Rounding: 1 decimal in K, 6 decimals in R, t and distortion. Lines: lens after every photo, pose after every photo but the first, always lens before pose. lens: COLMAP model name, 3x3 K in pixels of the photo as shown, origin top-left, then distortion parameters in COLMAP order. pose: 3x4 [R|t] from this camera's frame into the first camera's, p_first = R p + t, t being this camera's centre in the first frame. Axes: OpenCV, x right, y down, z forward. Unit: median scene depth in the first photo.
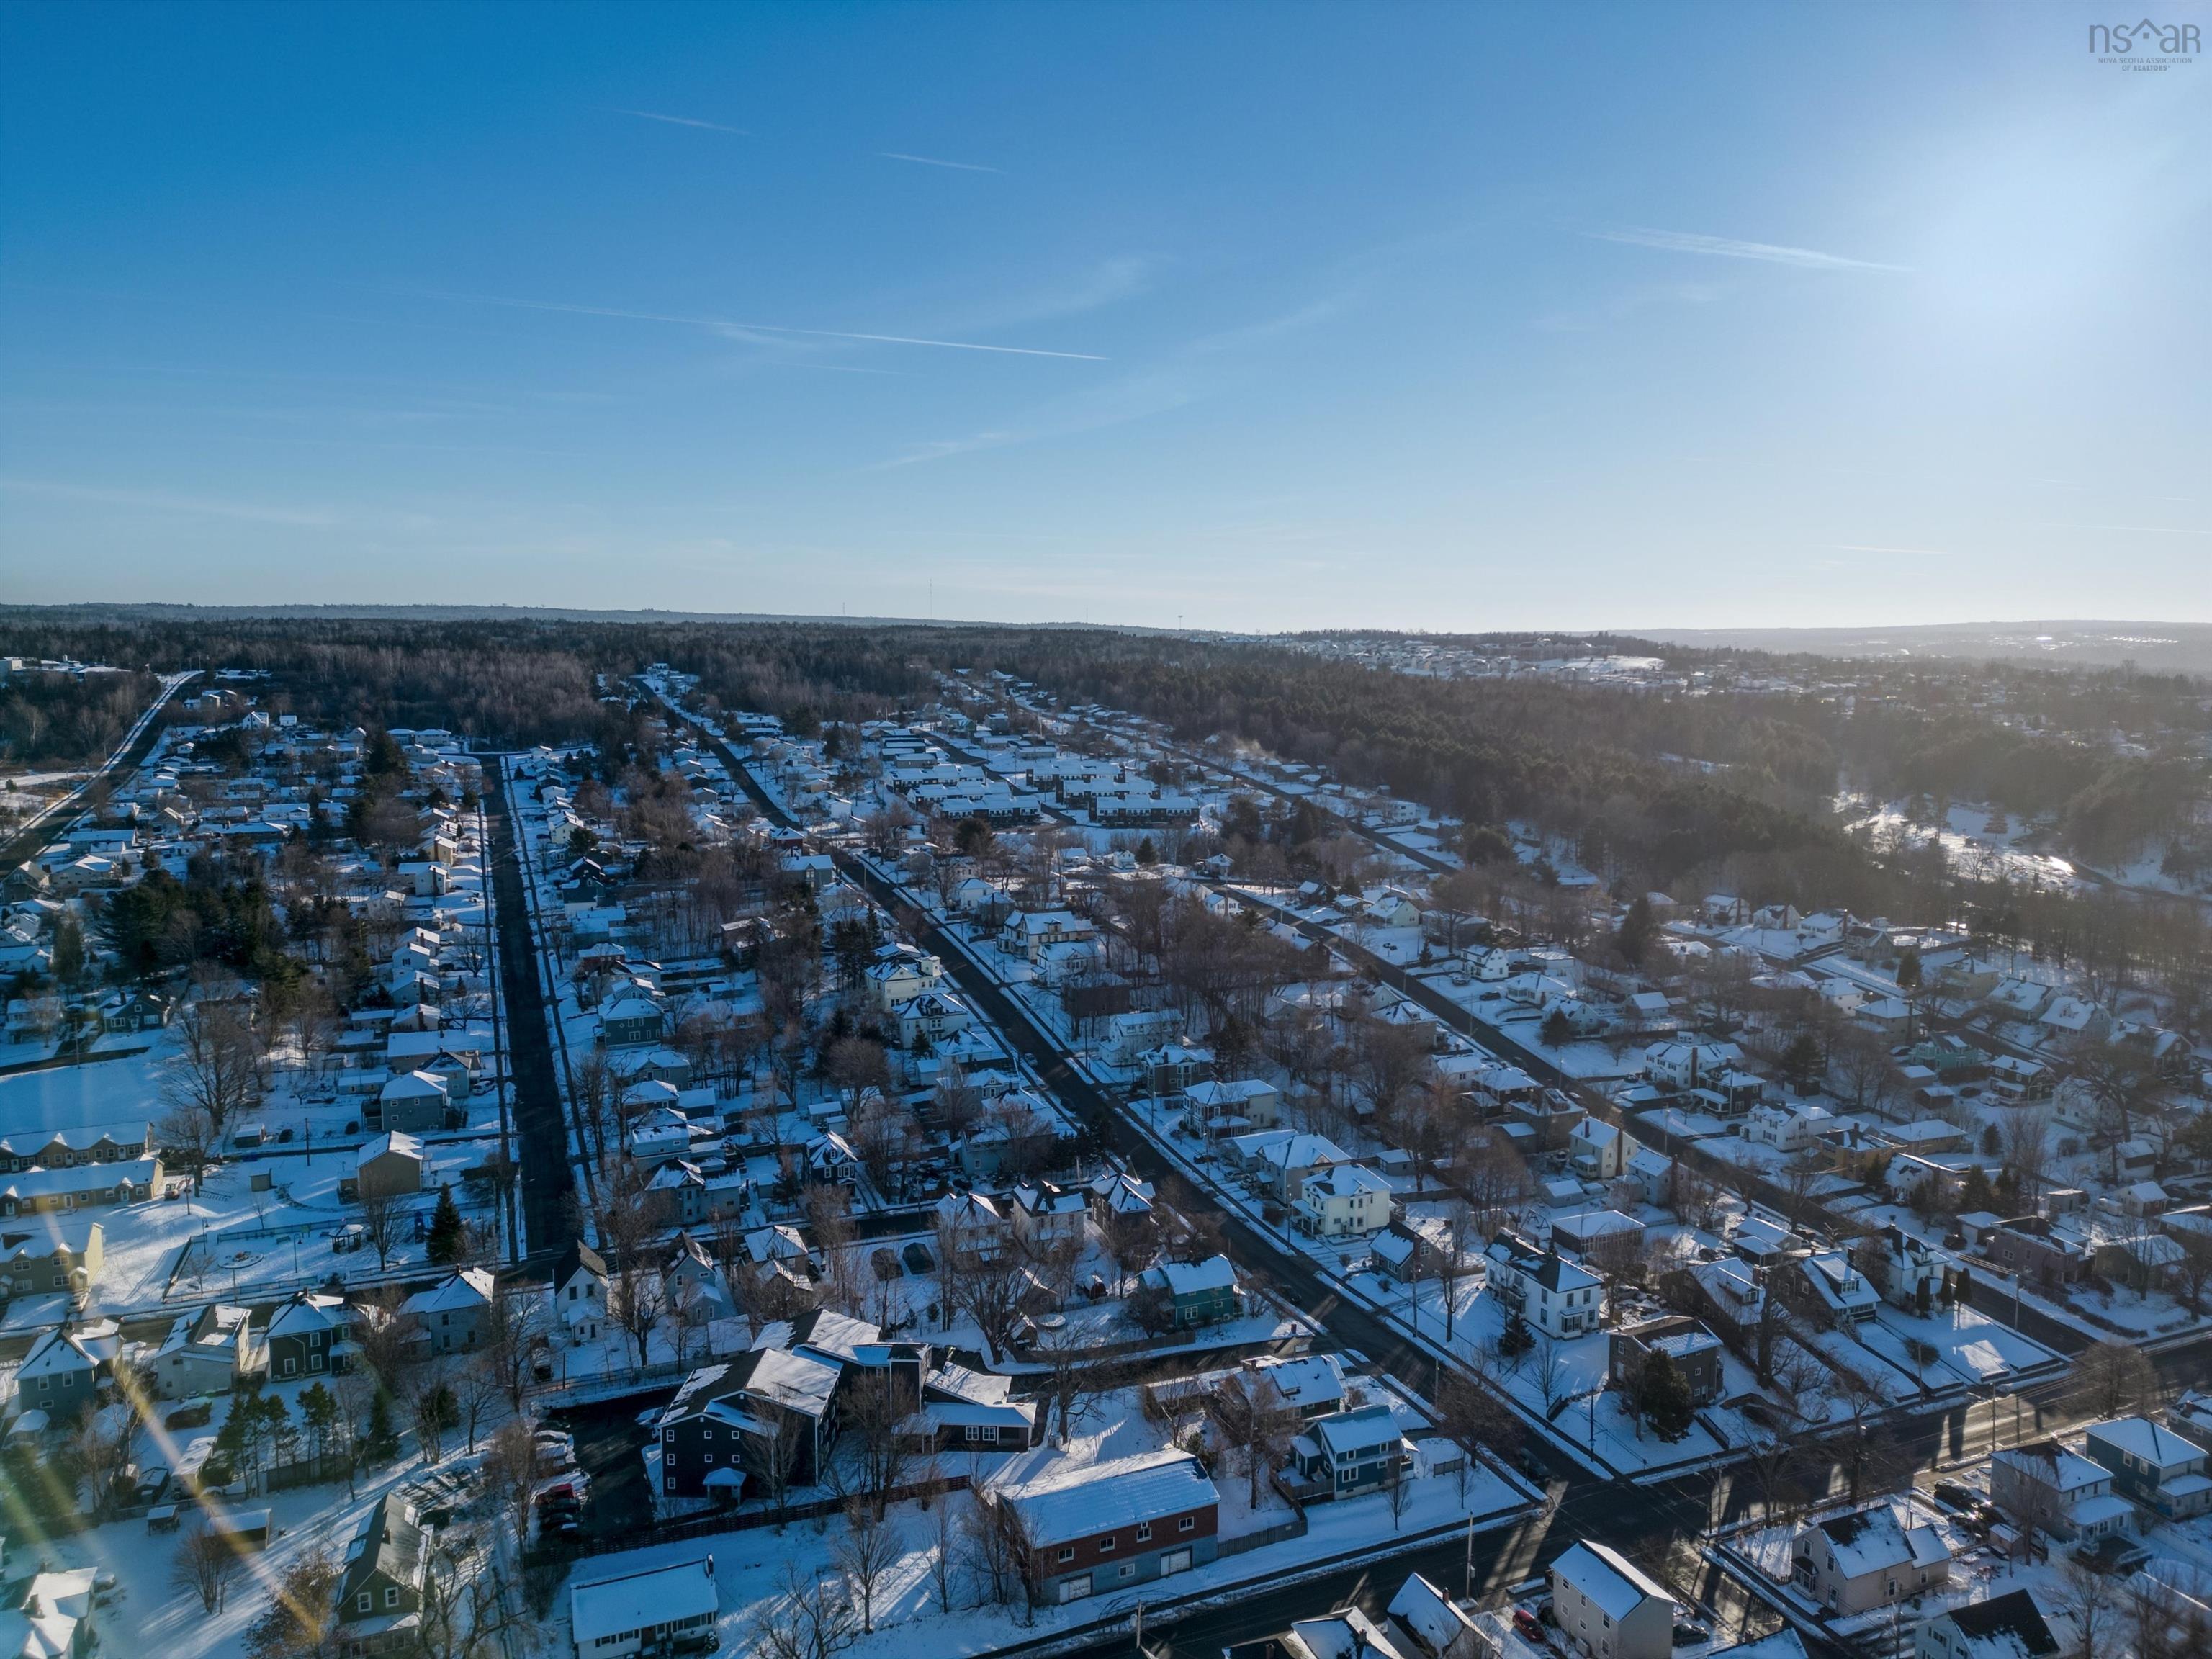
lens RADIAL K [[1529.8, 0, 1106.0], [0, 1529.8, 829.5], [0, 0, 1]] dist [0.087632, -0.072896]
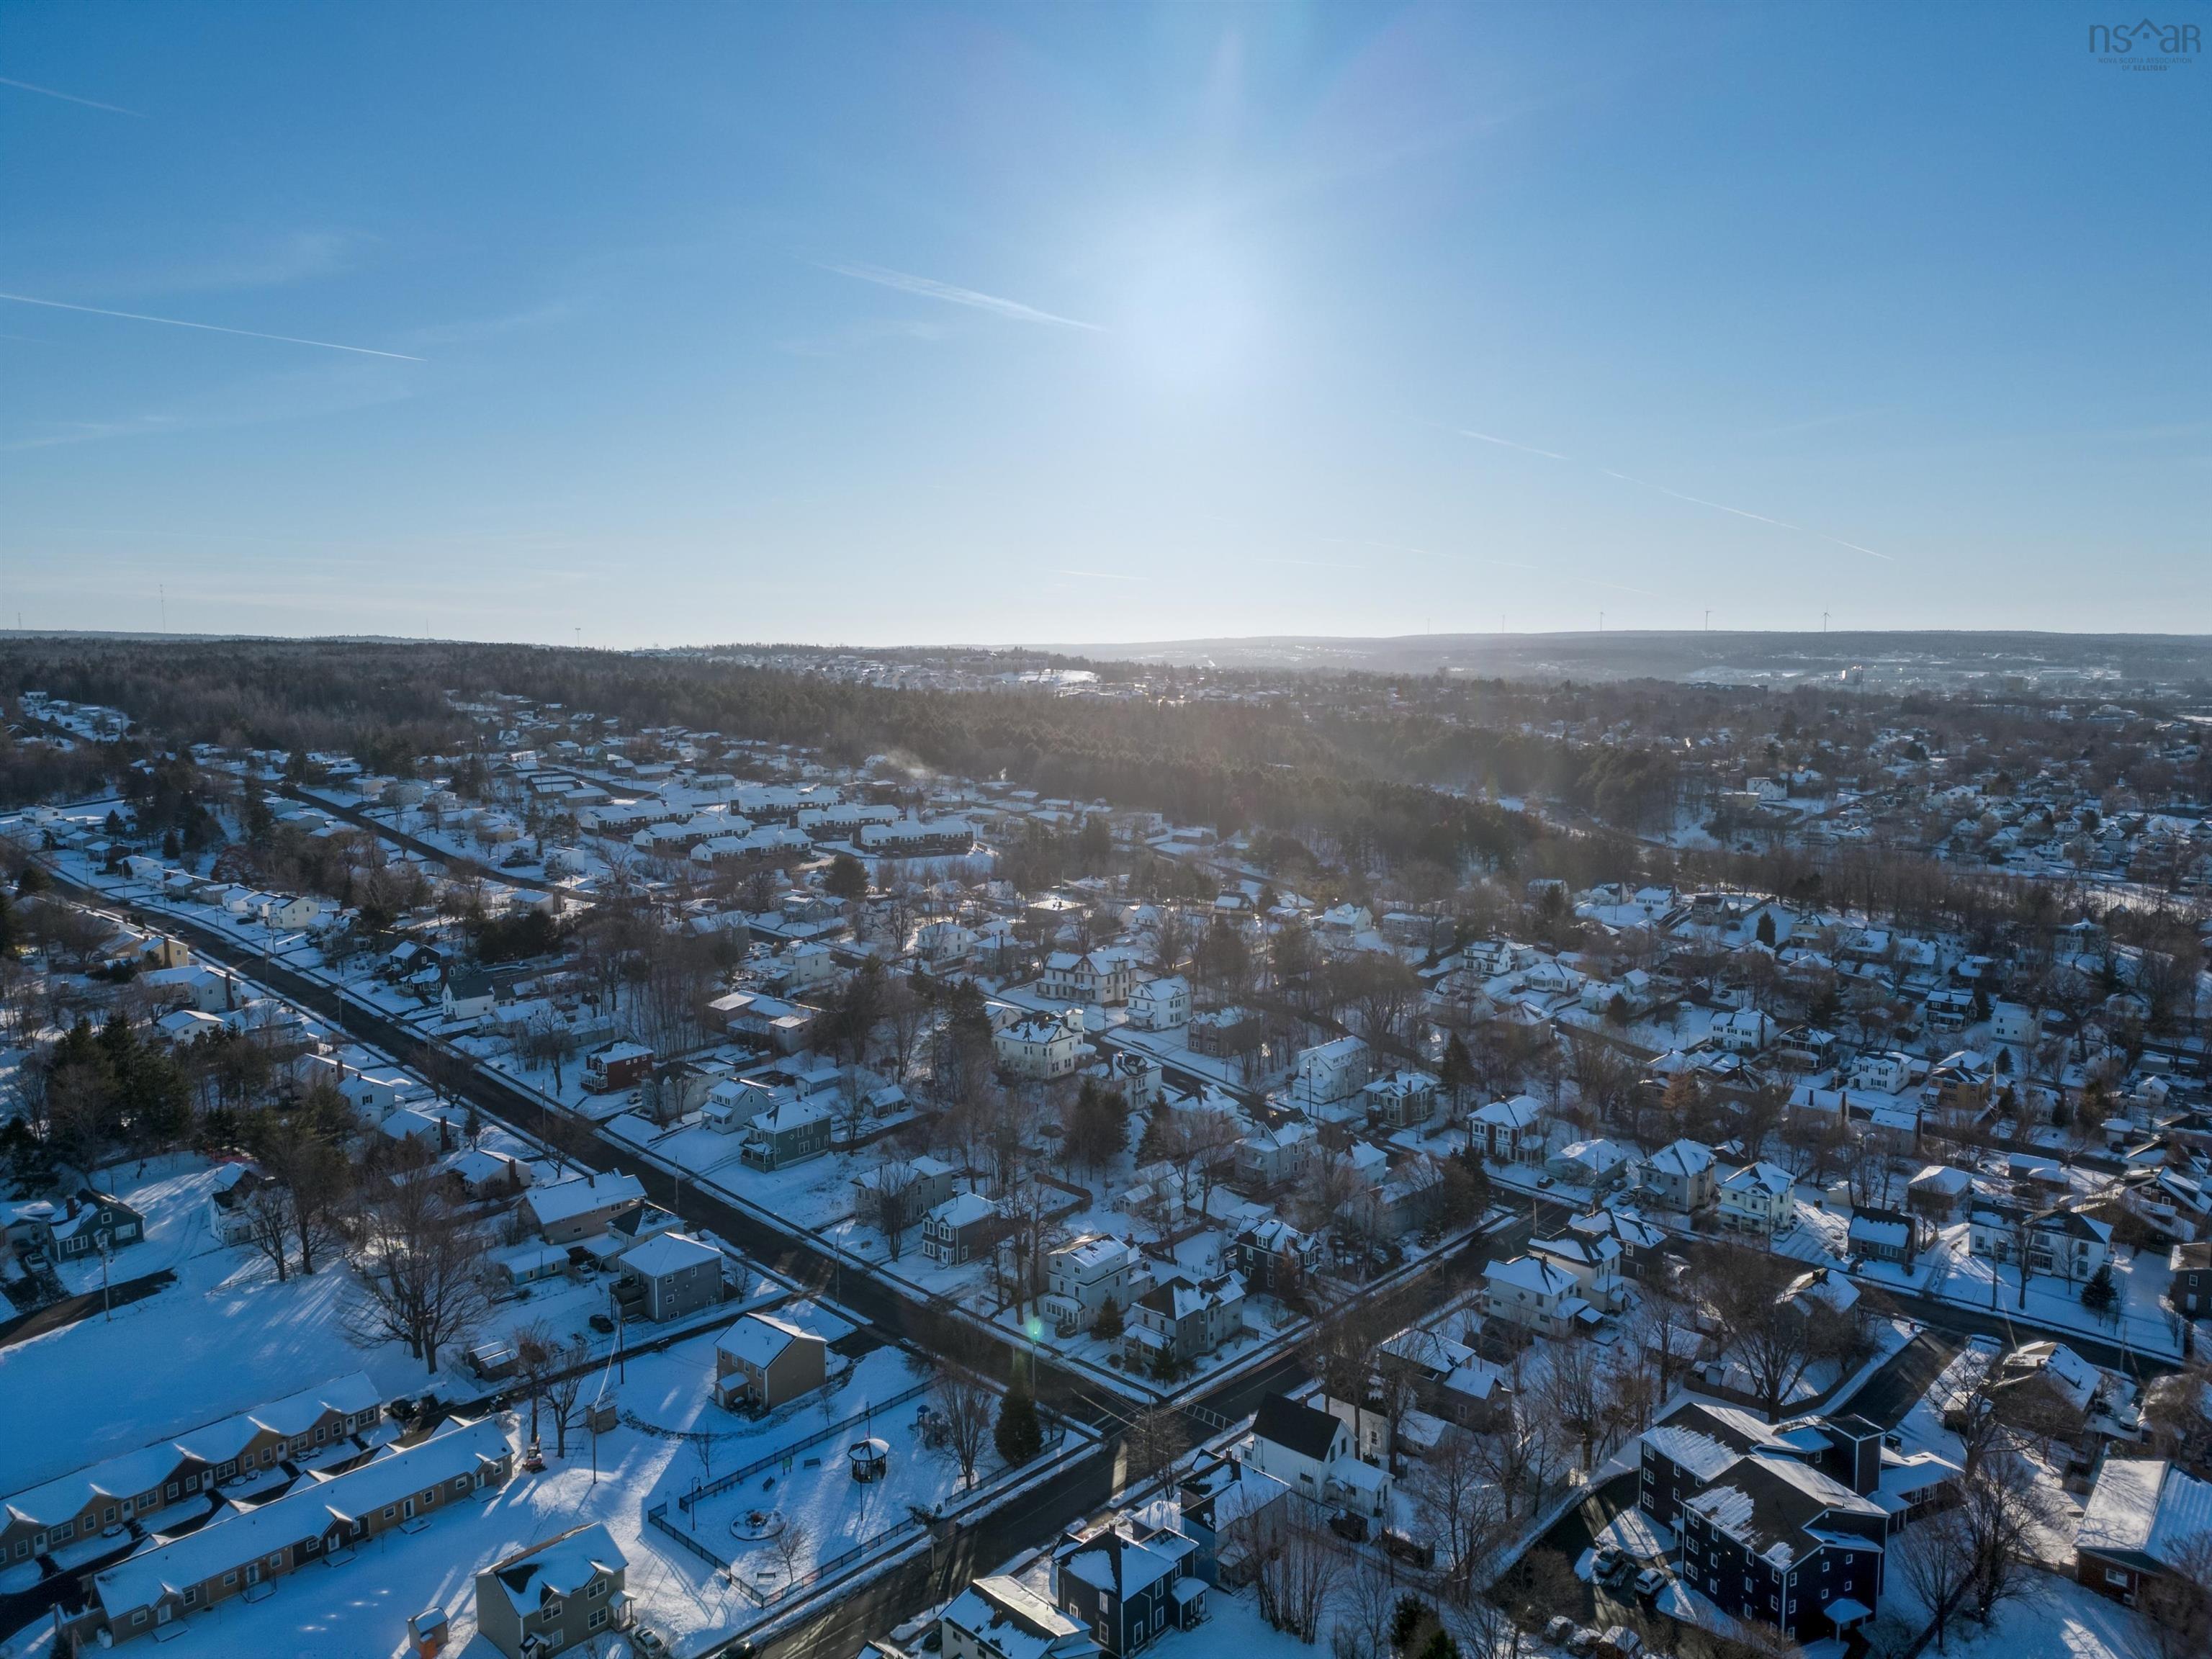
lens RADIAL K [[1529.8, 0, 1106.0], [0, 1529.8, 829.5], [0, 0, 1]] dist [0.087632, -0.072896]
pose [[0.896135, -0.061542, 0.439494, -0.389764], [0.065818, 0.997816, 0.005520, -0.020957], [-0.438874, 0.023980, 0.898229, 0.152476]]
